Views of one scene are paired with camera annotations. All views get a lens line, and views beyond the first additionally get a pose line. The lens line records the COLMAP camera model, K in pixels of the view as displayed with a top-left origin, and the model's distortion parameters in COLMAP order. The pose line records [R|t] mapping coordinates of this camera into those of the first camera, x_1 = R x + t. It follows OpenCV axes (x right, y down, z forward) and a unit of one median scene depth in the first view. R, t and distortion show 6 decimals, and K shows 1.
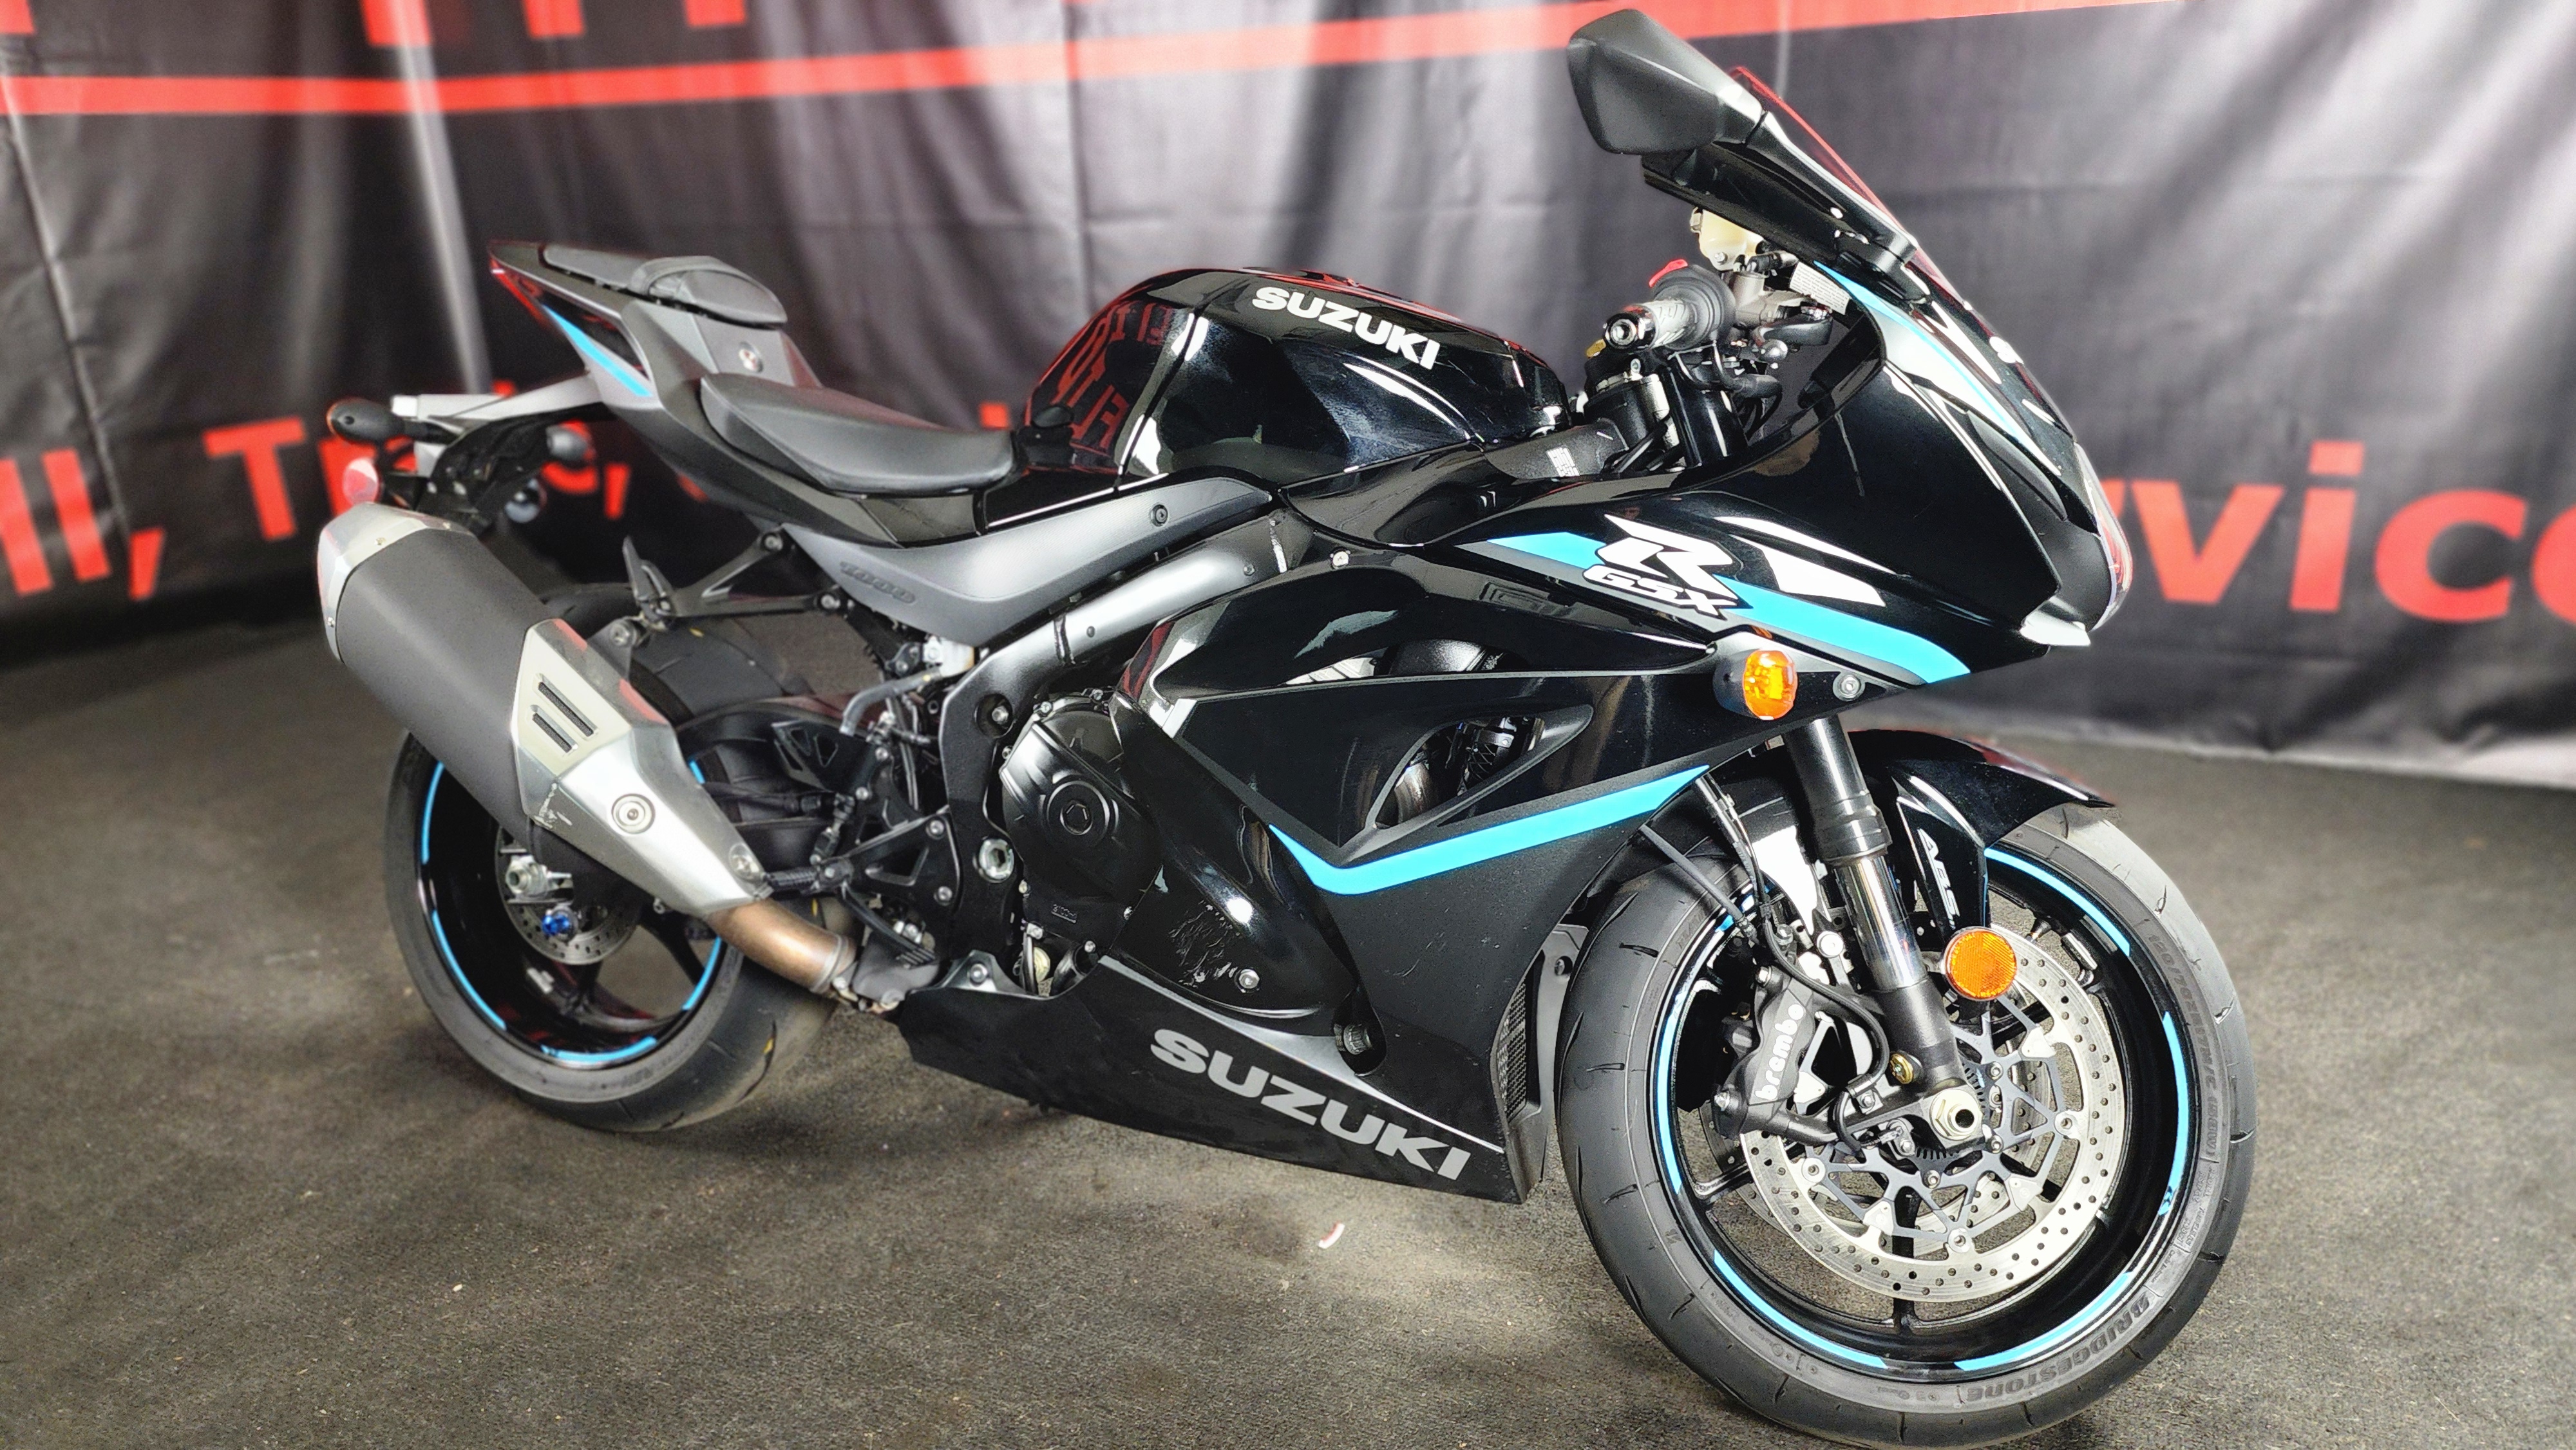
lens RADIAL K [[1632.0, 0, 1288.0], [0, 1632.0, 725.0], [0, 0, 1]] dist [0.080544, -0.060434]
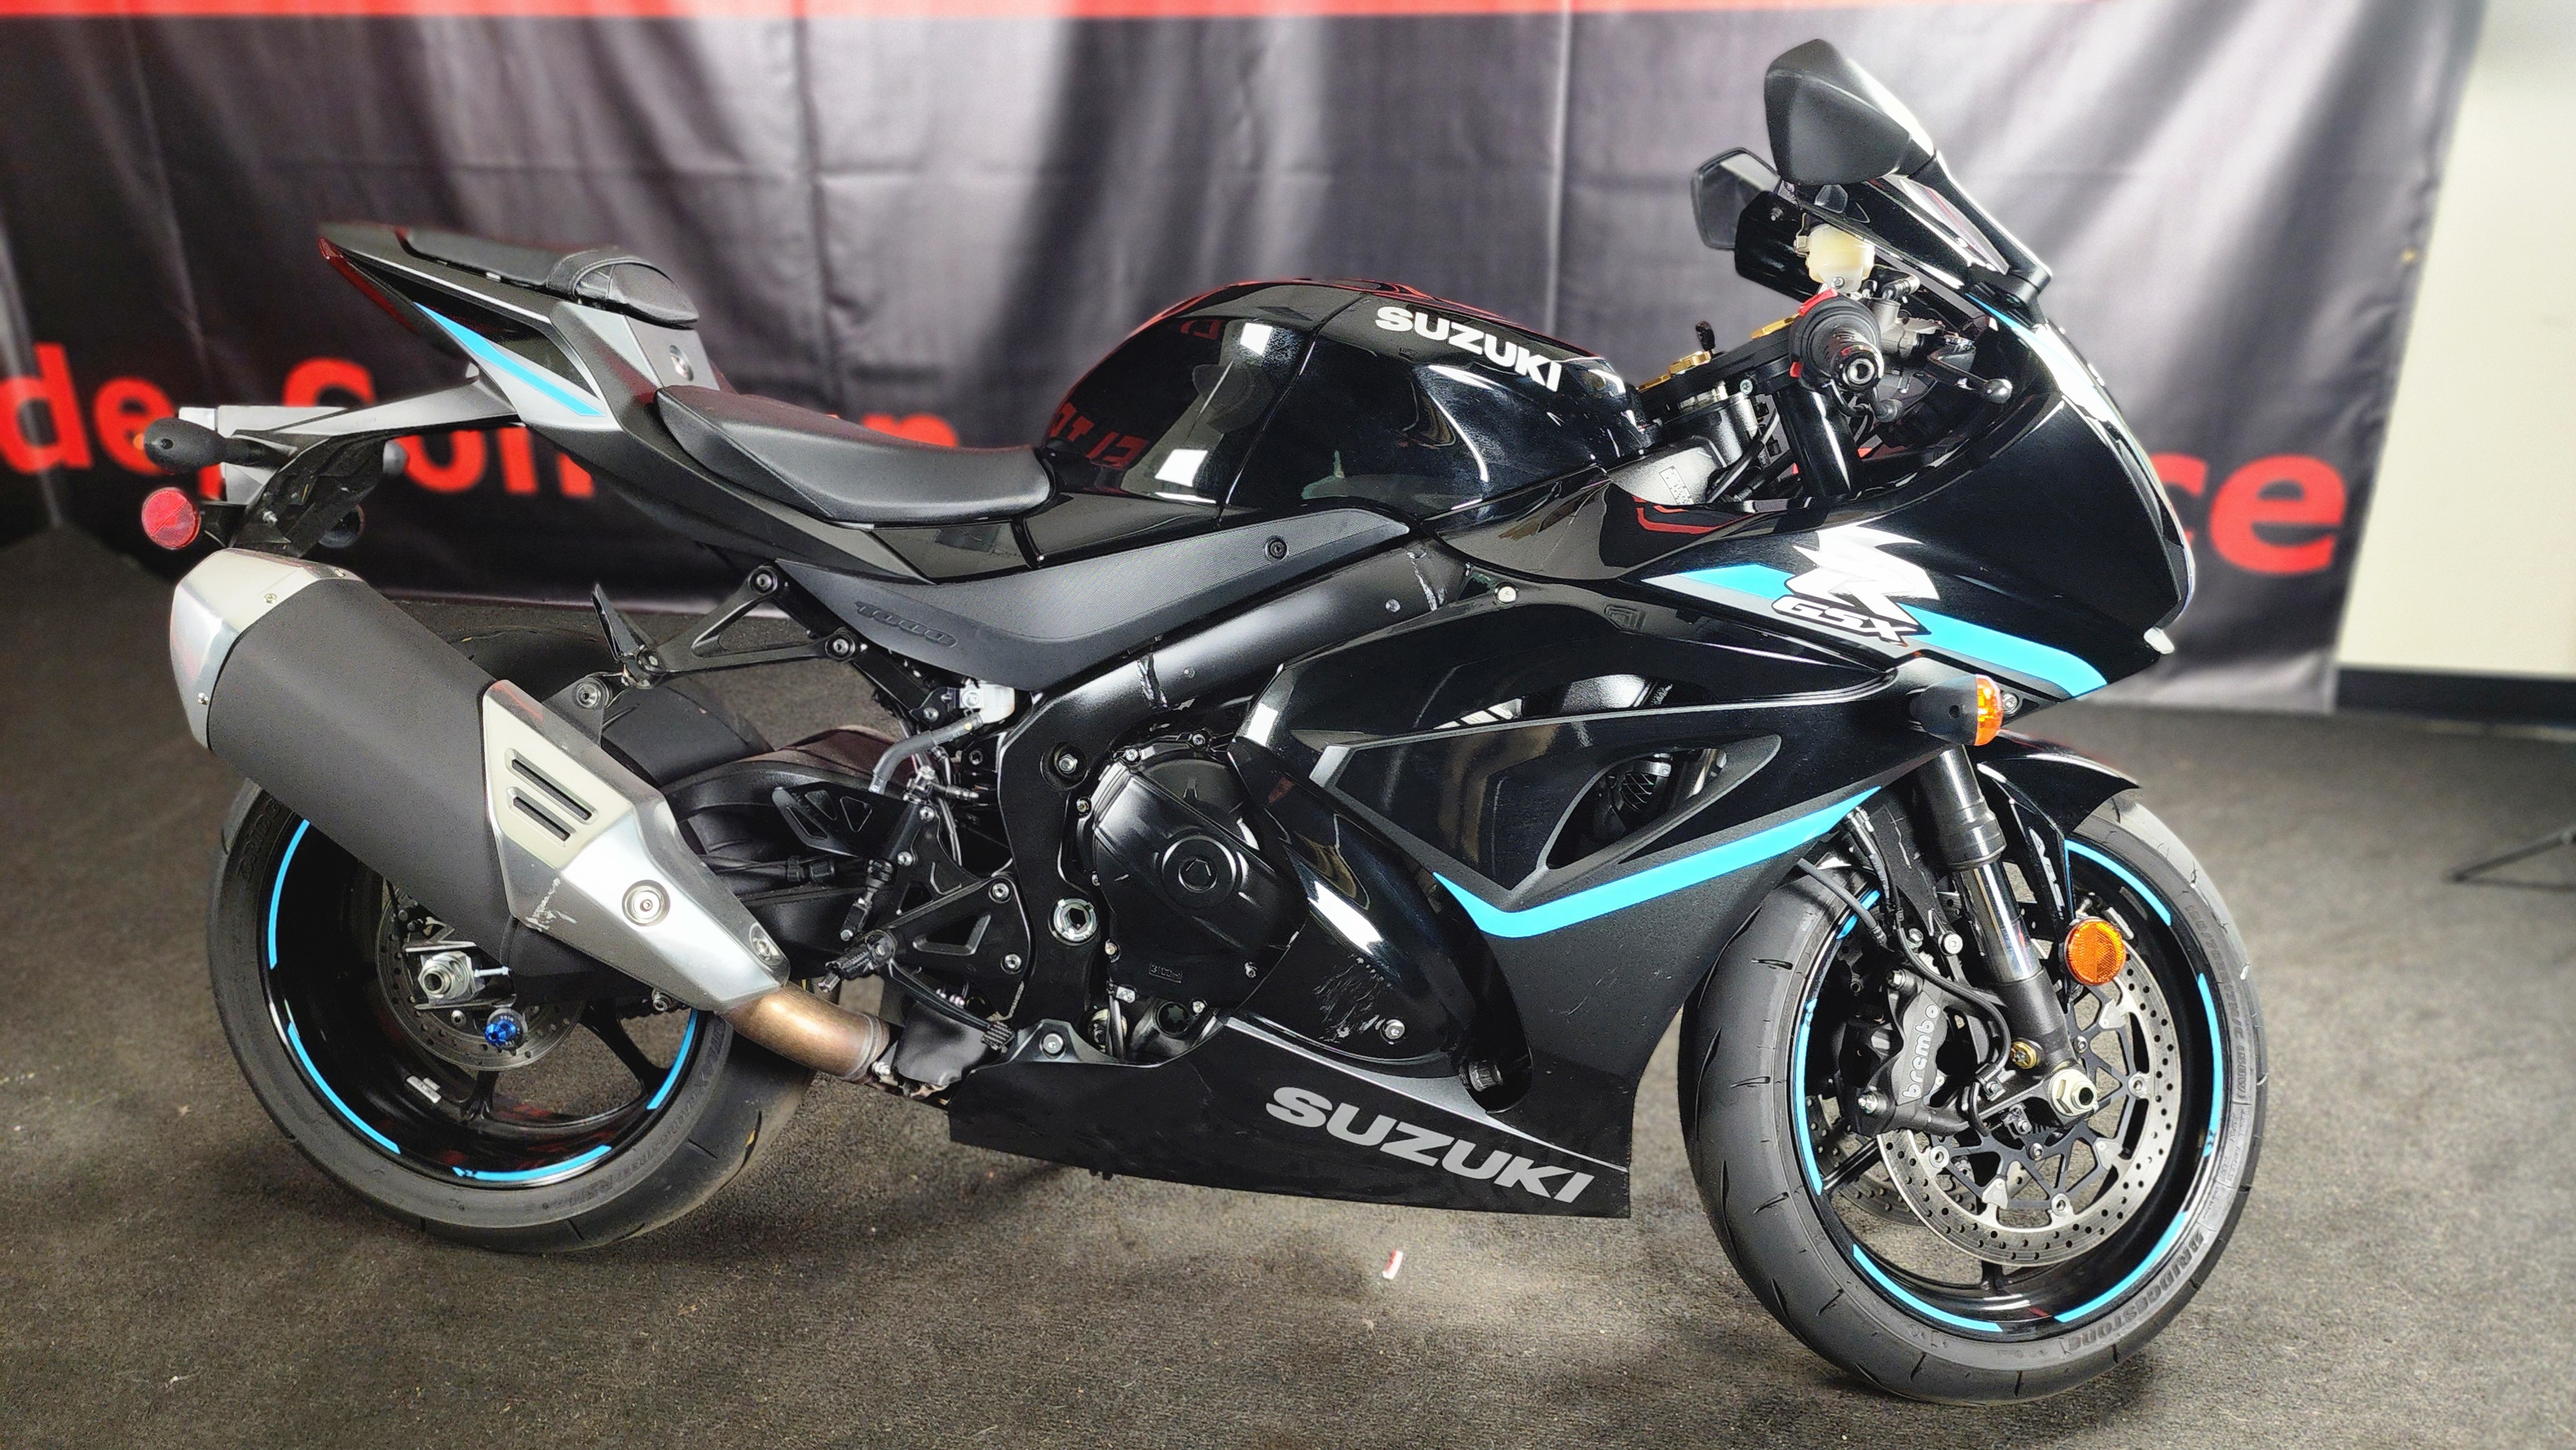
lens RADIAL K [[1645.9, 0, 1288.0], [0, 1645.9, 725.0], [0, 0, 1]] dist [0.069179, -0.048862]
pose [[0.967884, -0.059375, 0.244286, -0.279639], [0.050933, 0.997871, 0.040733, -0.059308], [-0.246184, -0.026983, 0.968847, 0.071712]]
